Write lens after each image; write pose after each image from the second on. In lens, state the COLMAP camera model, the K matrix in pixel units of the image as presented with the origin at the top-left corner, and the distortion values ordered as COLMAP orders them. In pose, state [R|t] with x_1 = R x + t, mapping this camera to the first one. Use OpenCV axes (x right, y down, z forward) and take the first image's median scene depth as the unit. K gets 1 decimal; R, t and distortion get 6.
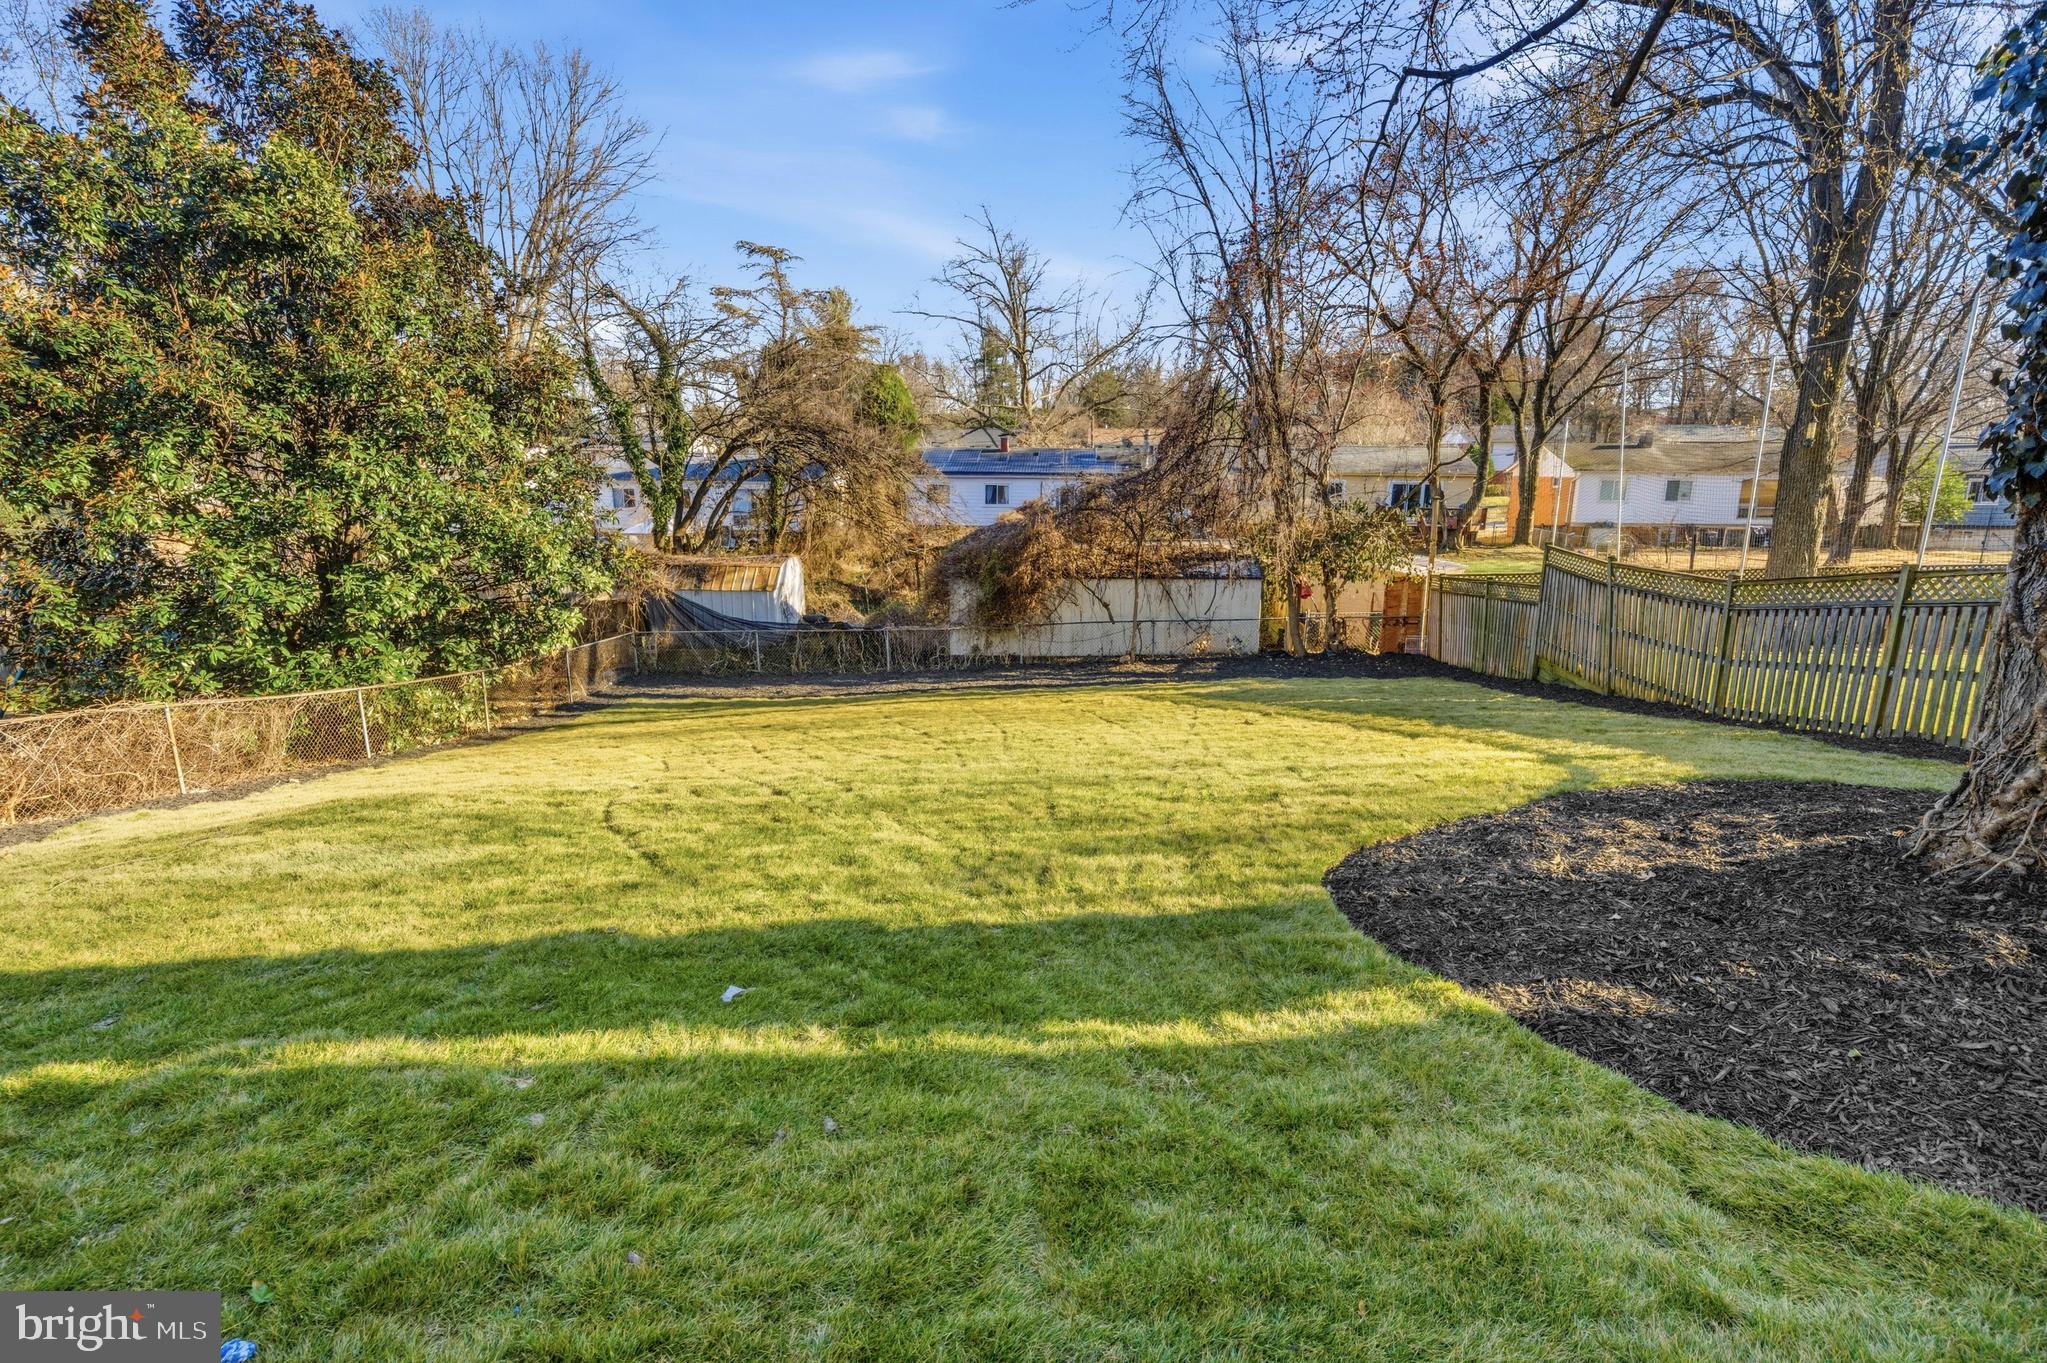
lens RADIAL K [[953.5, 0, 1017.7], [0, 953.5, 668.8], [0, 0, 1]] dist [0.000594, 0.000329]
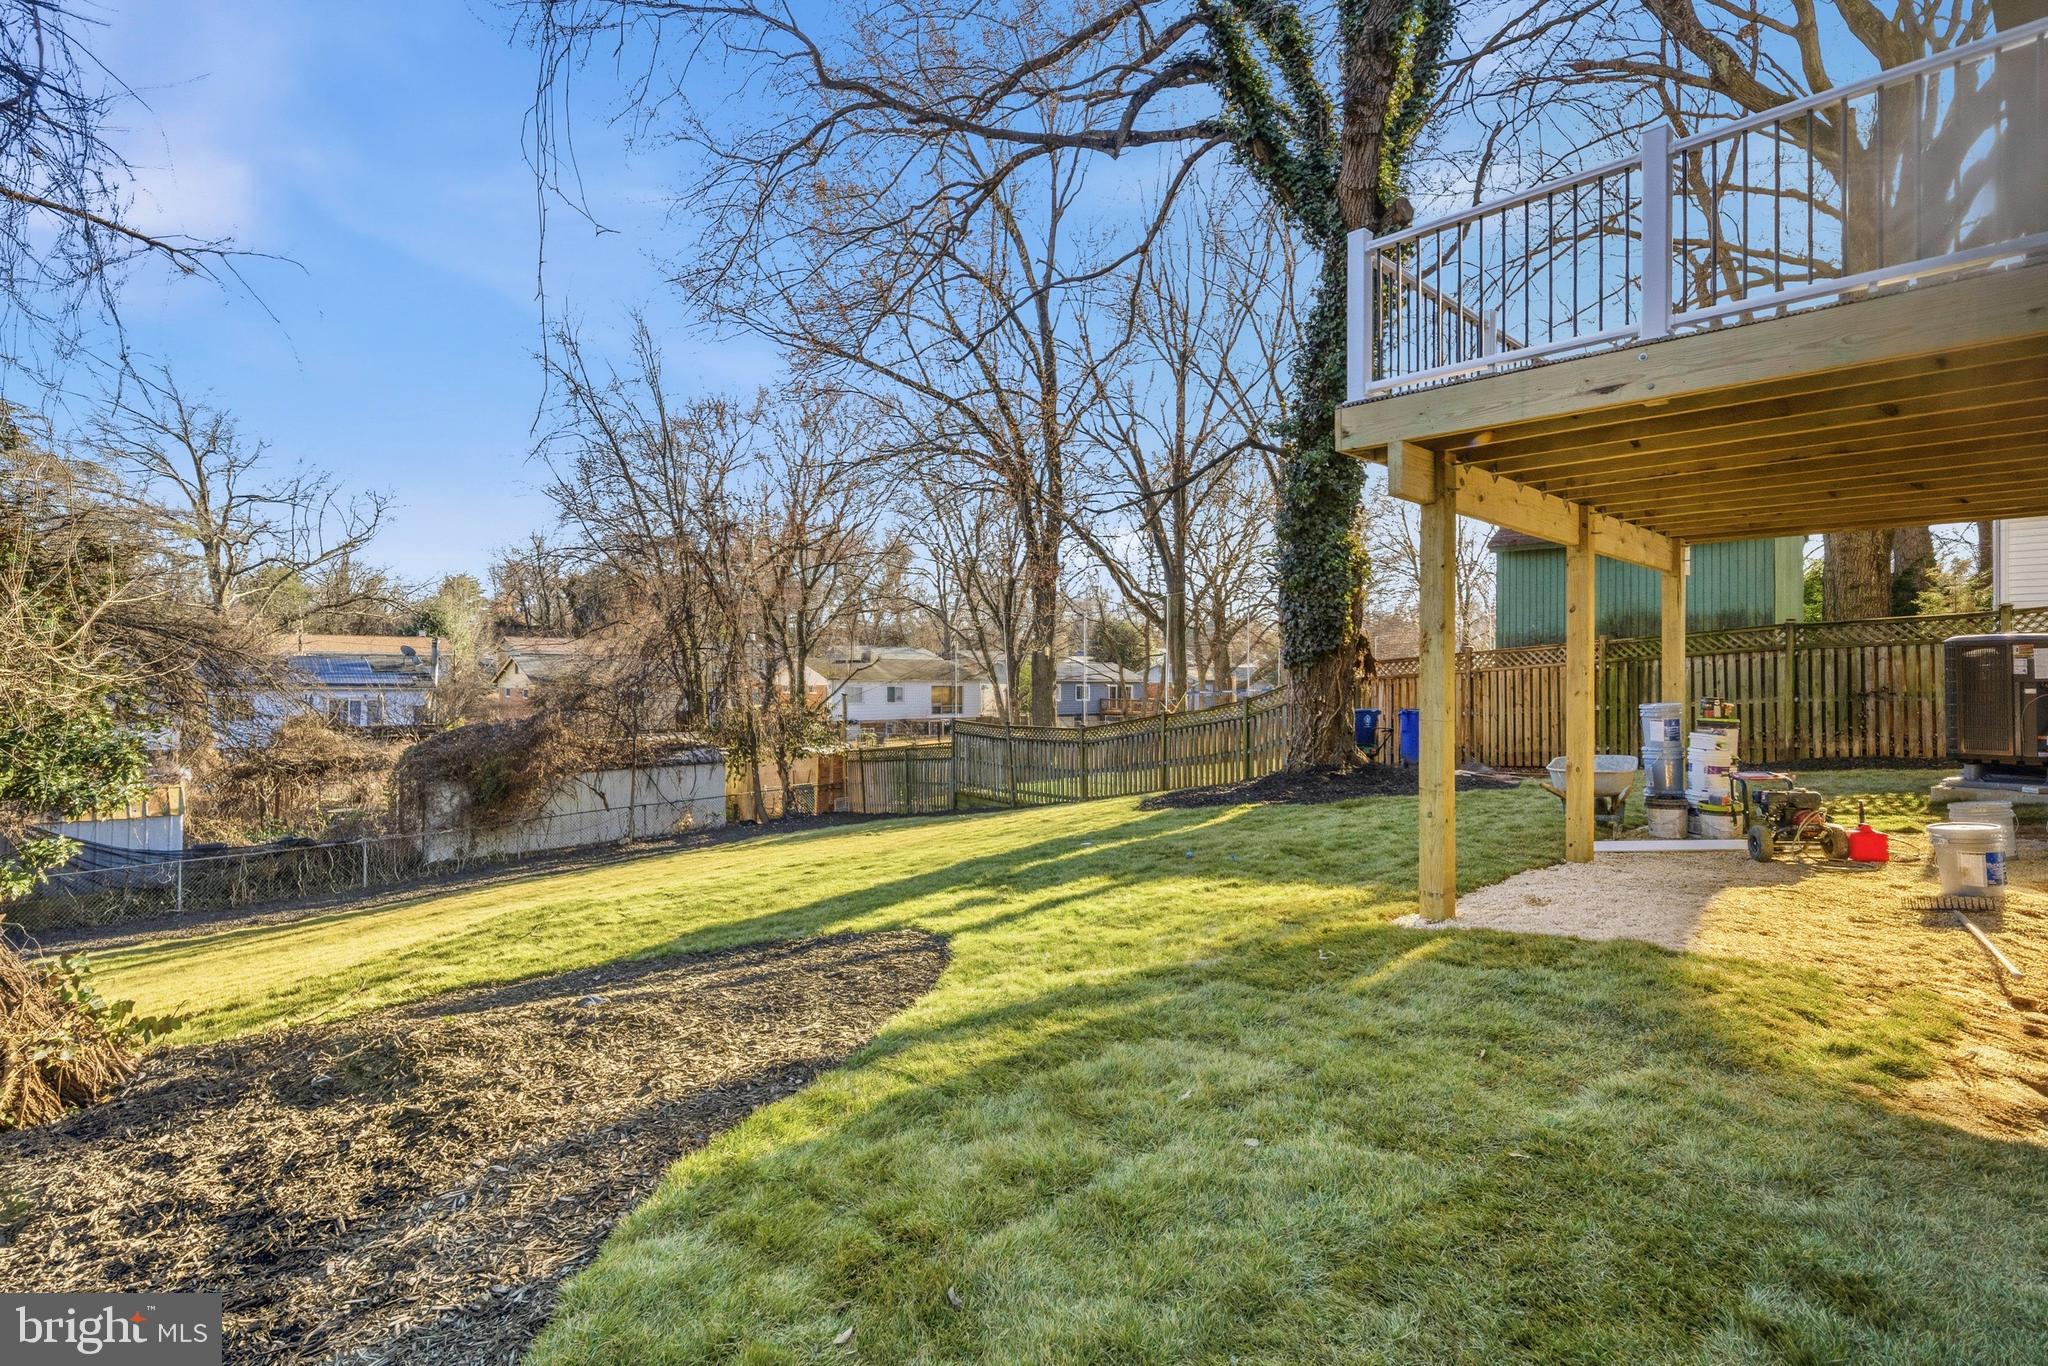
lens RADIAL K [[953.9, 0, 1018.2], [0, 953.9, 670.3], [0, 0, 1]] dist [0.000594, 0.000329]
pose [[0.711246, 0.004084, 0.702932, -0.330543], [0.149235, 0.976311, -0.156673, 0.036083], [-0.686920, 0.216335, 0.693787, -0.114594]]
